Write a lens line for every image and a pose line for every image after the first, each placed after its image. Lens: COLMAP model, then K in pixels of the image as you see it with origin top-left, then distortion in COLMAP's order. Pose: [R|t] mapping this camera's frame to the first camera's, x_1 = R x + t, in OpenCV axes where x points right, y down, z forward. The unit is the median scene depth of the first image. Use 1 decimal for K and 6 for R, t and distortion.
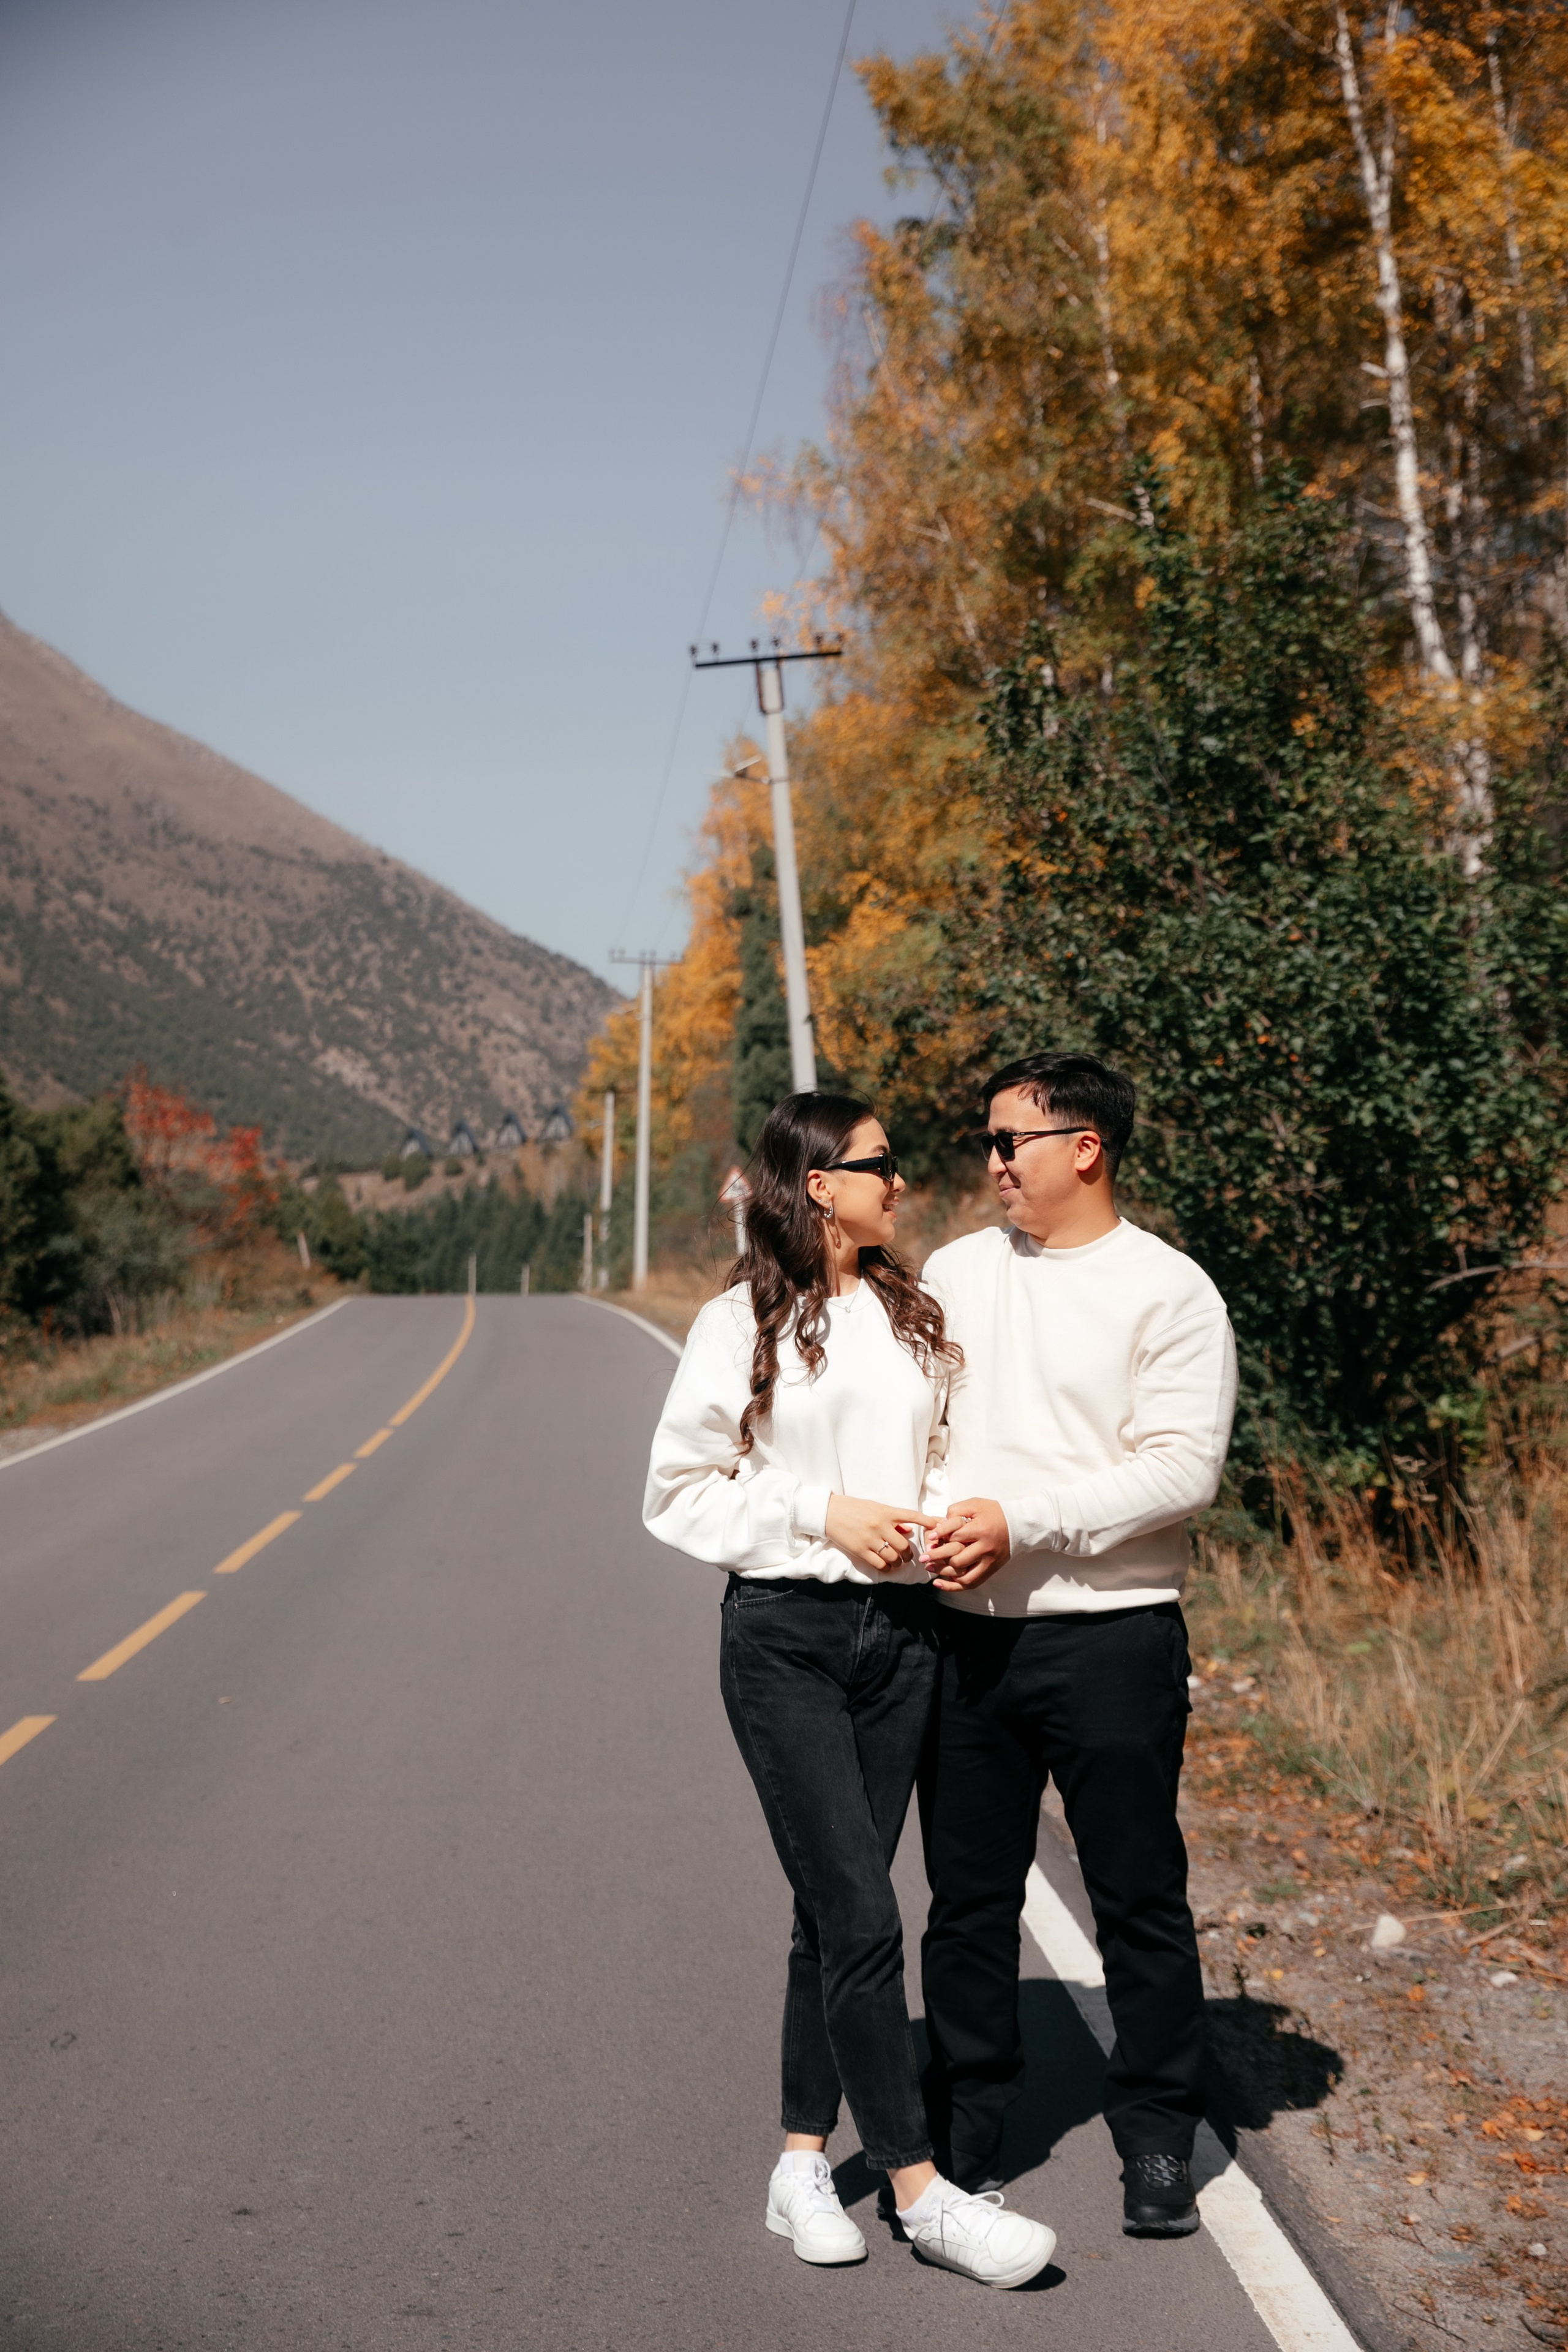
lens RADIAL K [[3513.2, 0, 786.3], [0, 3513.2, 1249.5], [0, 0, 1]] dist [0.090135, 0.126639]
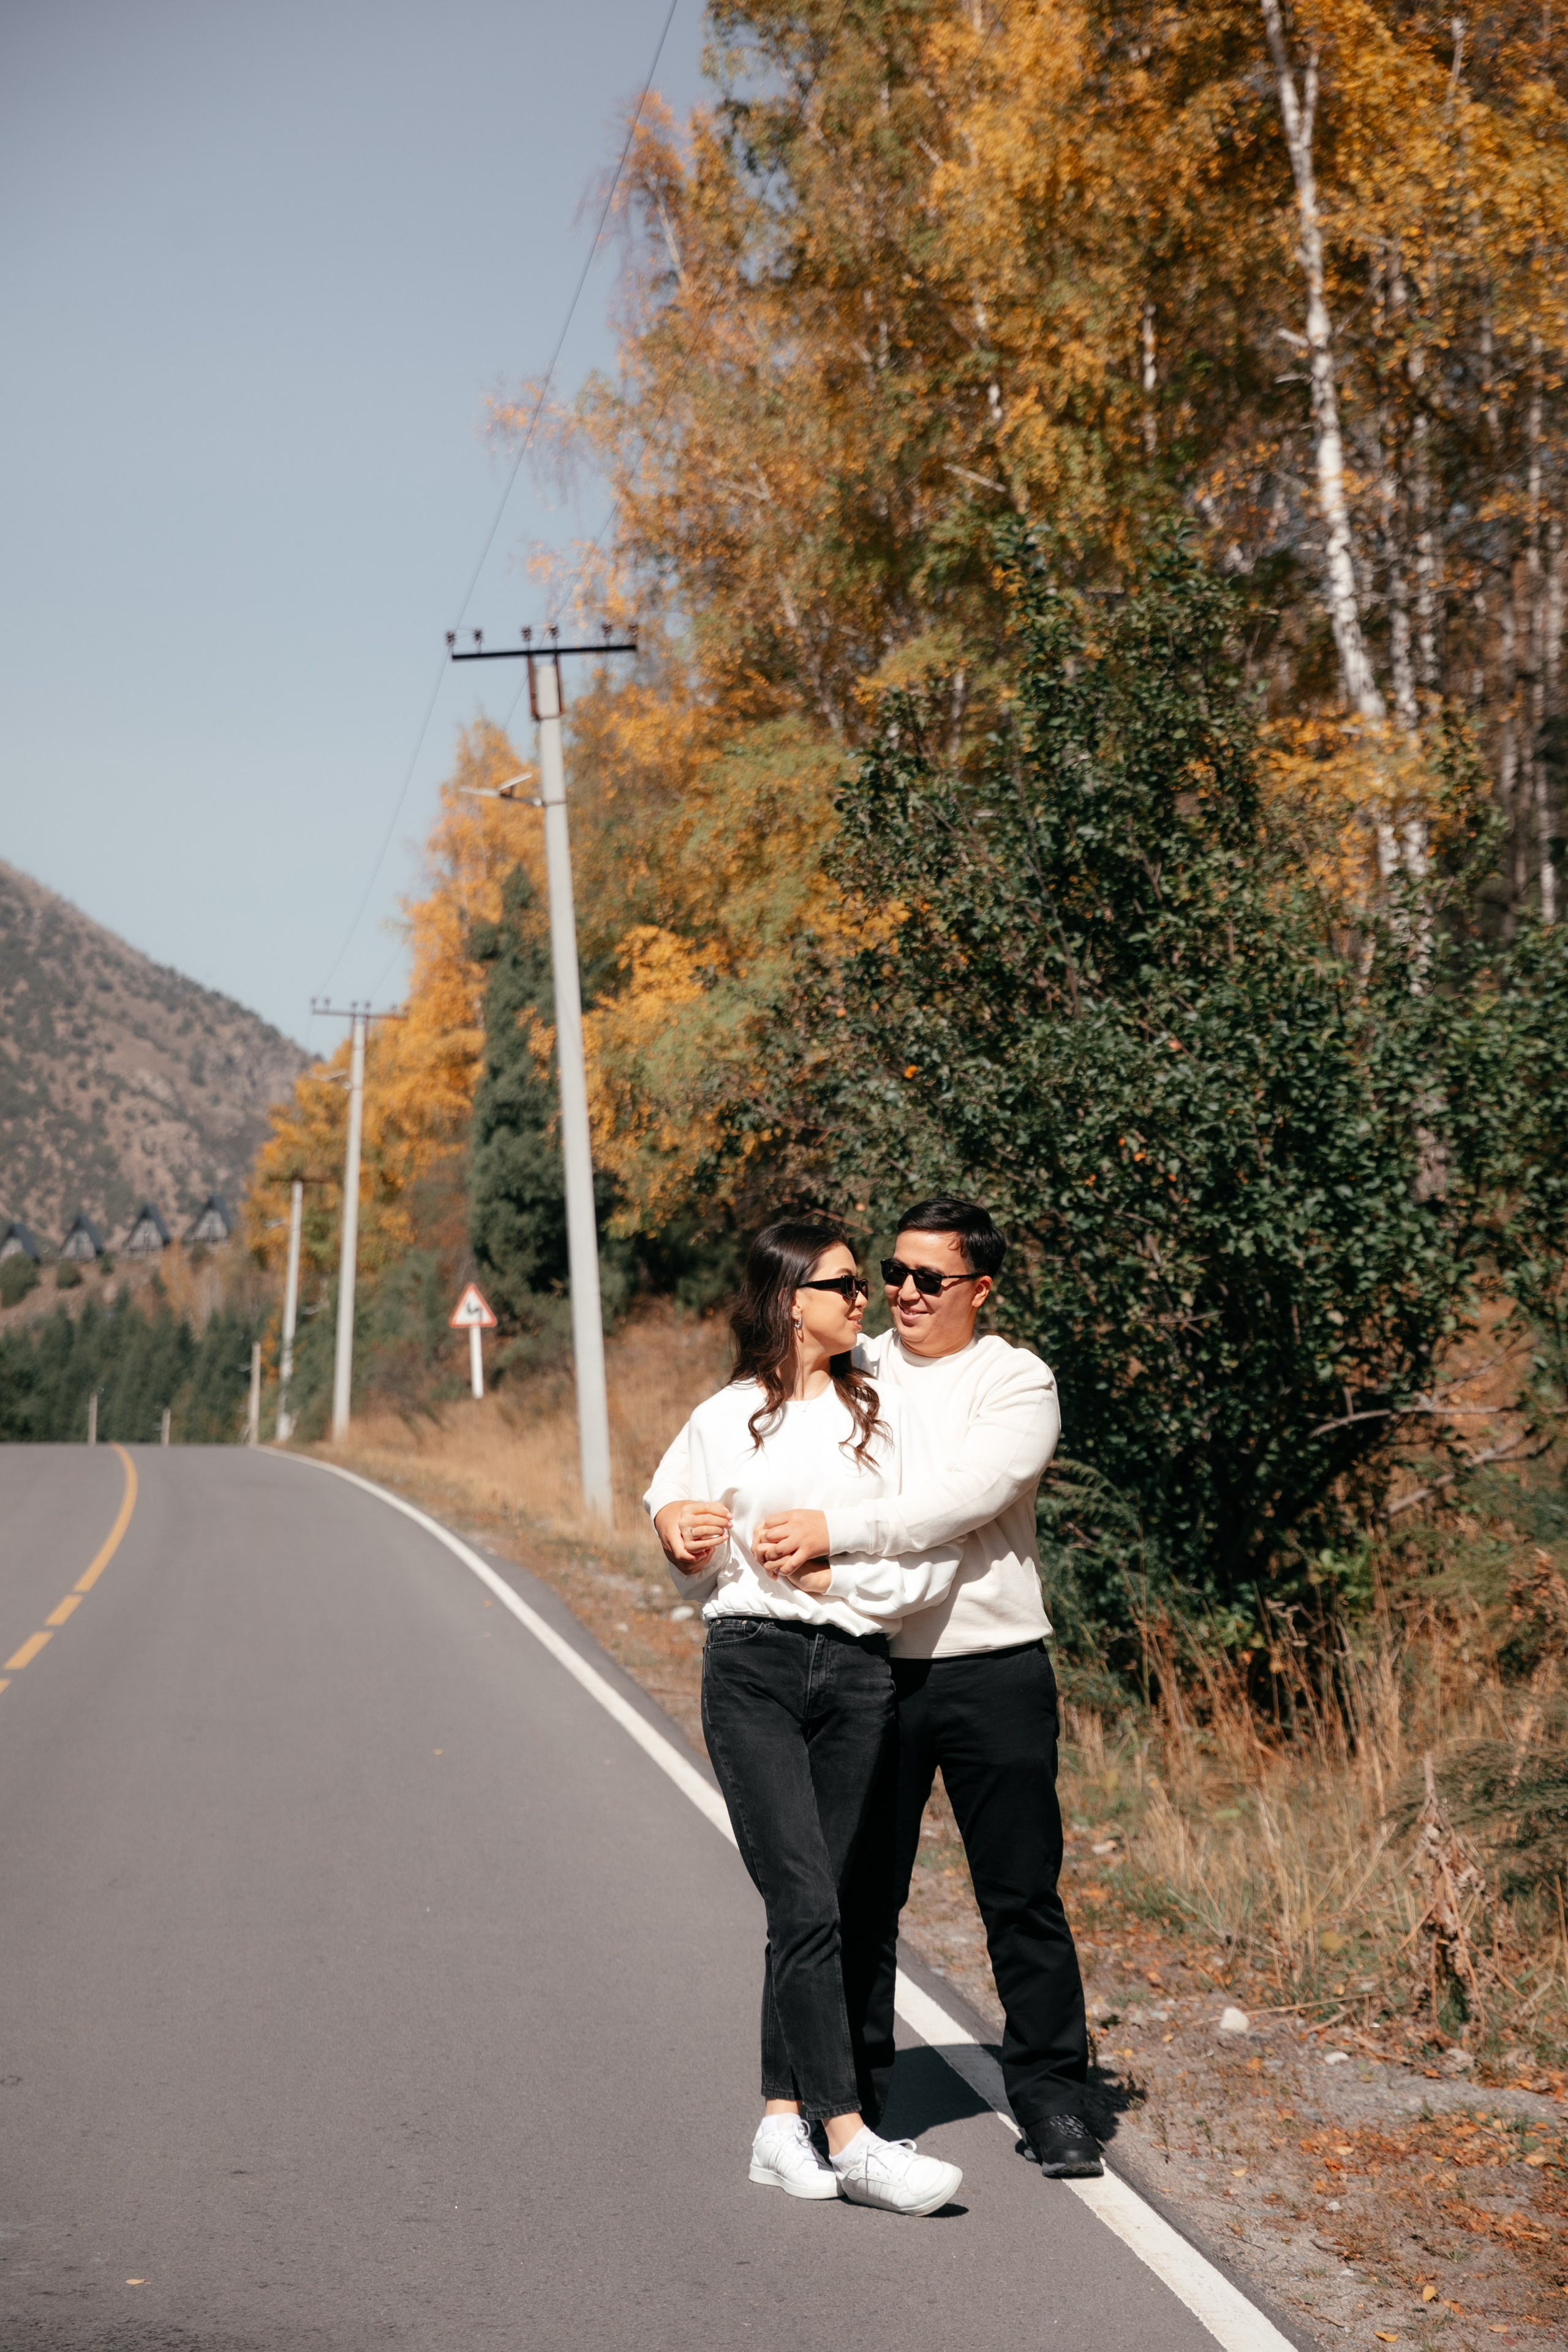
lens RADIAL K [[4638.3, 0, 873.2], [0, 4638.3, 1235.5], [0, 0, 1]] dist [0.258239, -0.094822]
pose [[0.996908, 0.022808, 0.075188, -0.024220], [-0.020171, 0.999161, -0.035654, 0.005013], [-0.075938, 0.034027, 0.996532, -0.200771]]
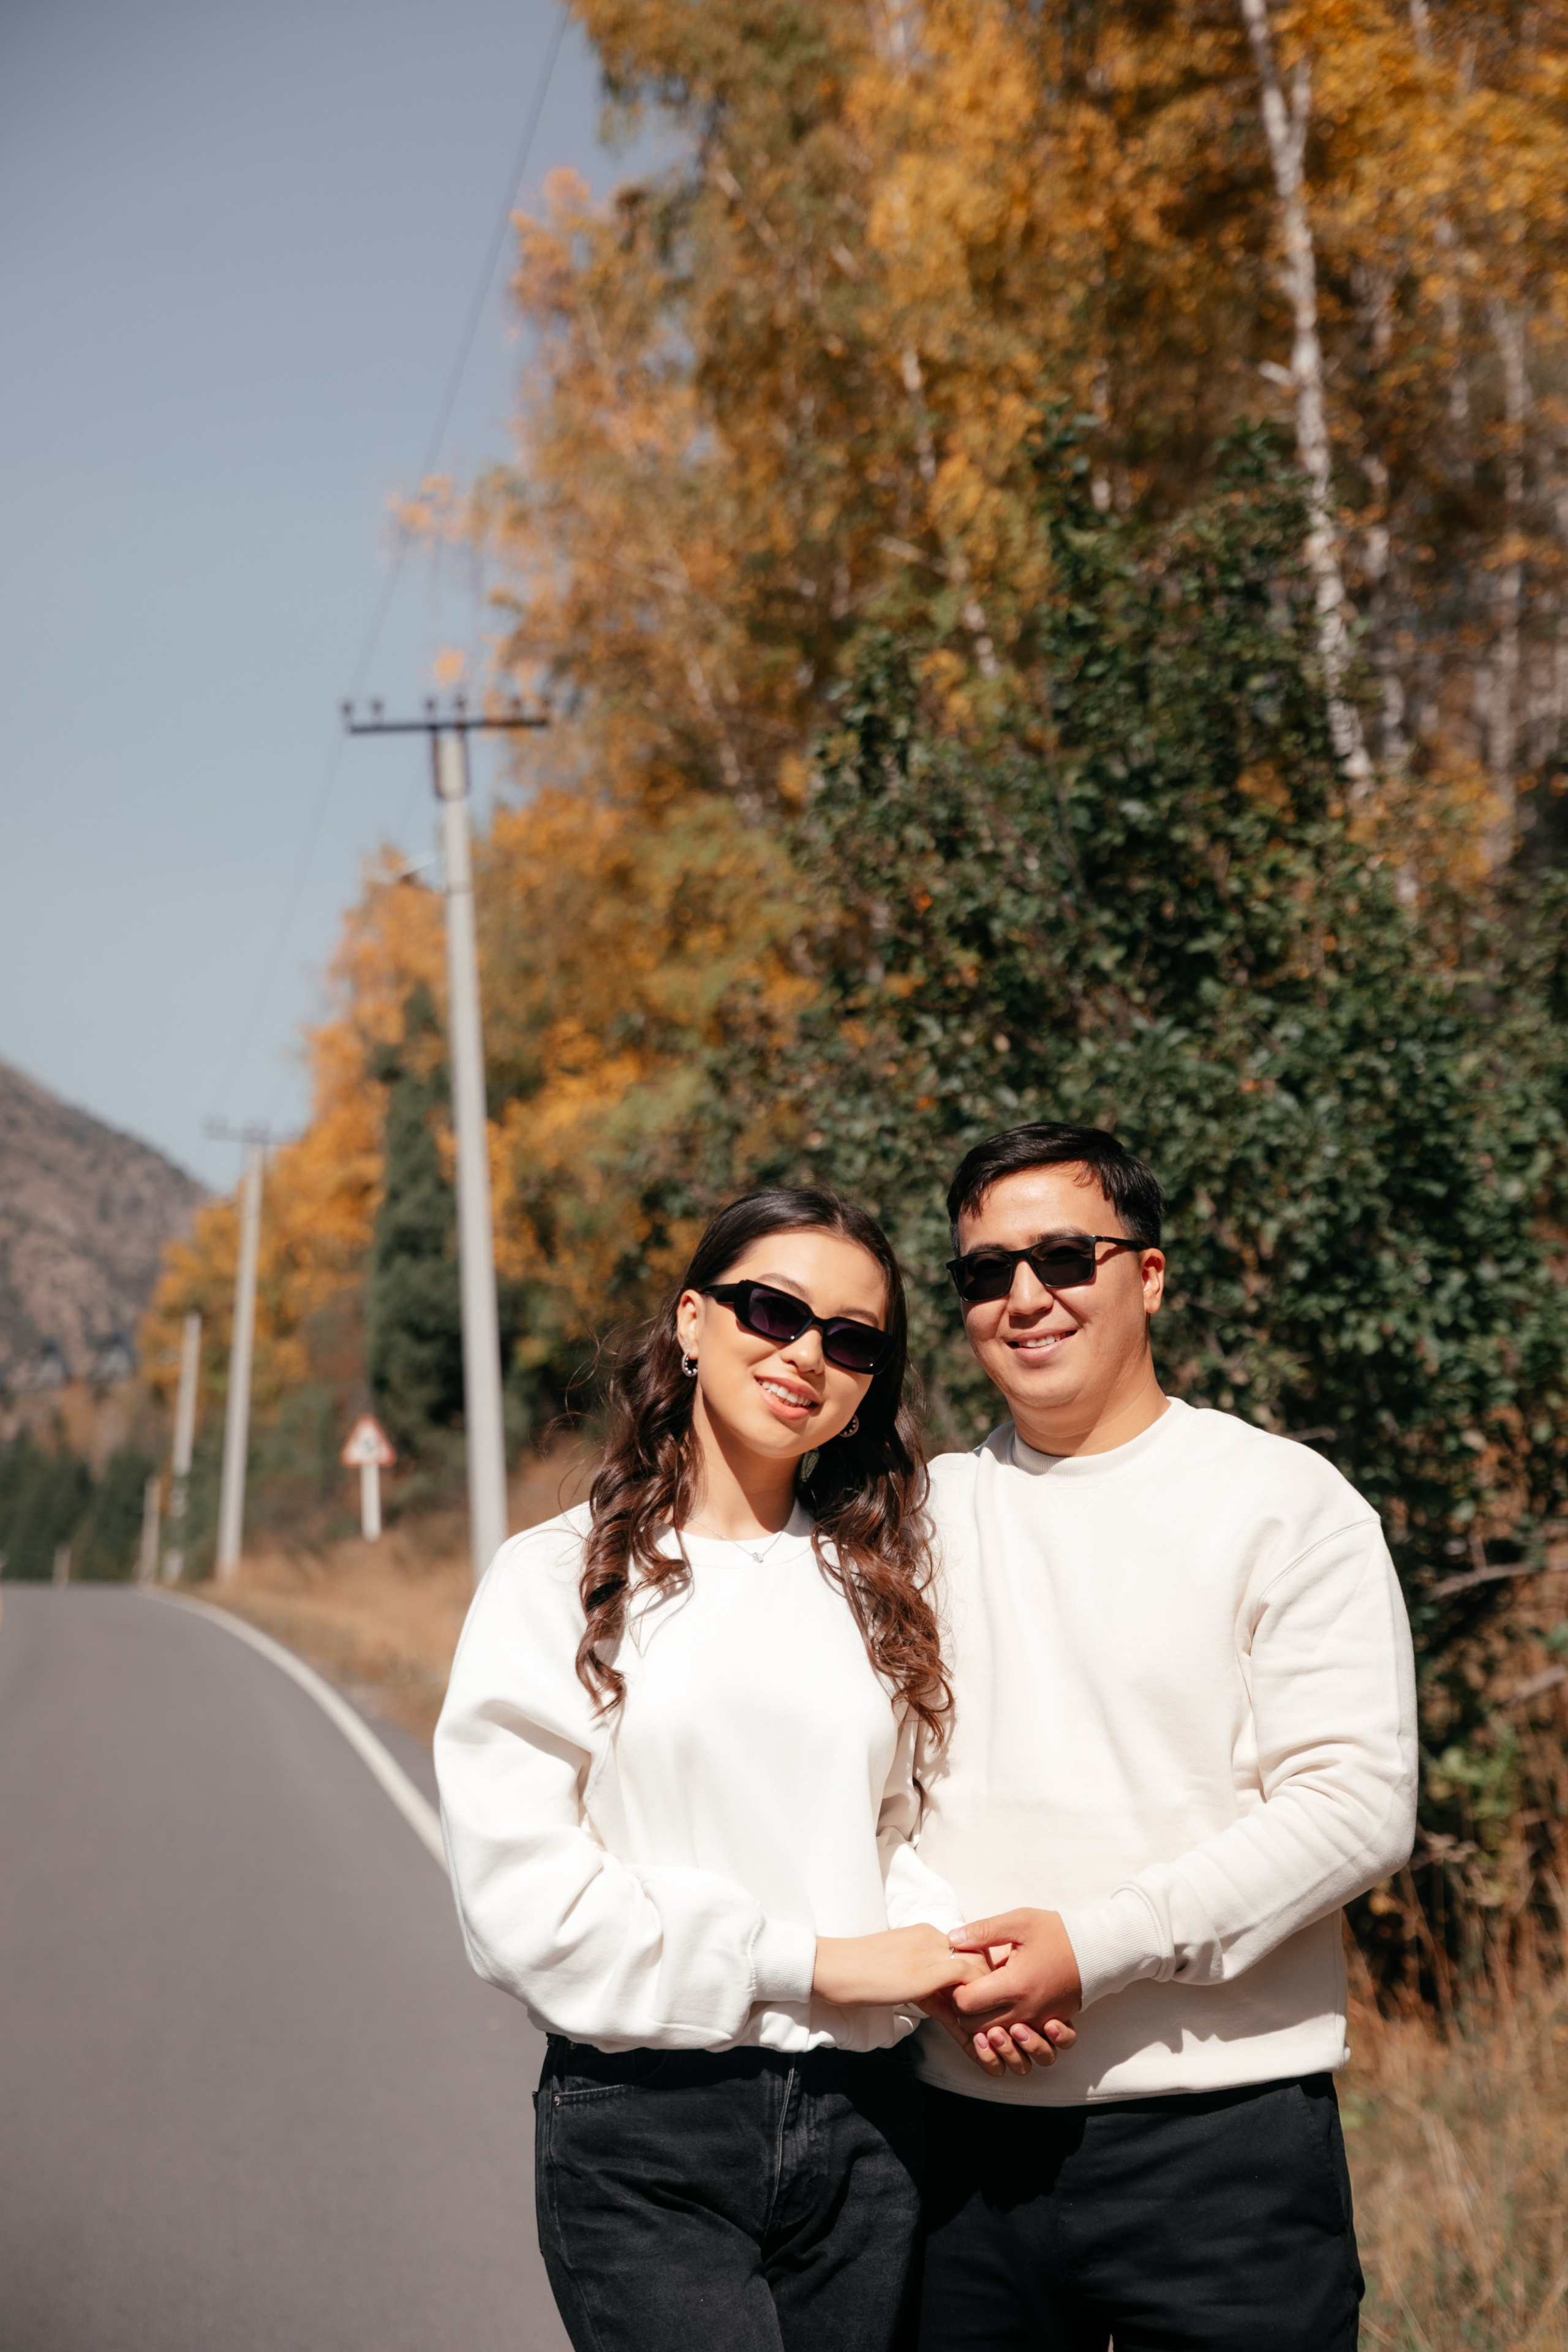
lens RADIAL K [[4638.3, 0, 873.2], [0, 4638.3, 1235.5], [0, 0, 1]] dist [0.258239, -0.094822]
pose [[0.994900, 0.035026, 0.094586, -0.017230], [-0.028766, 0.997355, -0.066747, 0.004886], [-0.096673, 0.063686, 0.993277, 0.091376]]
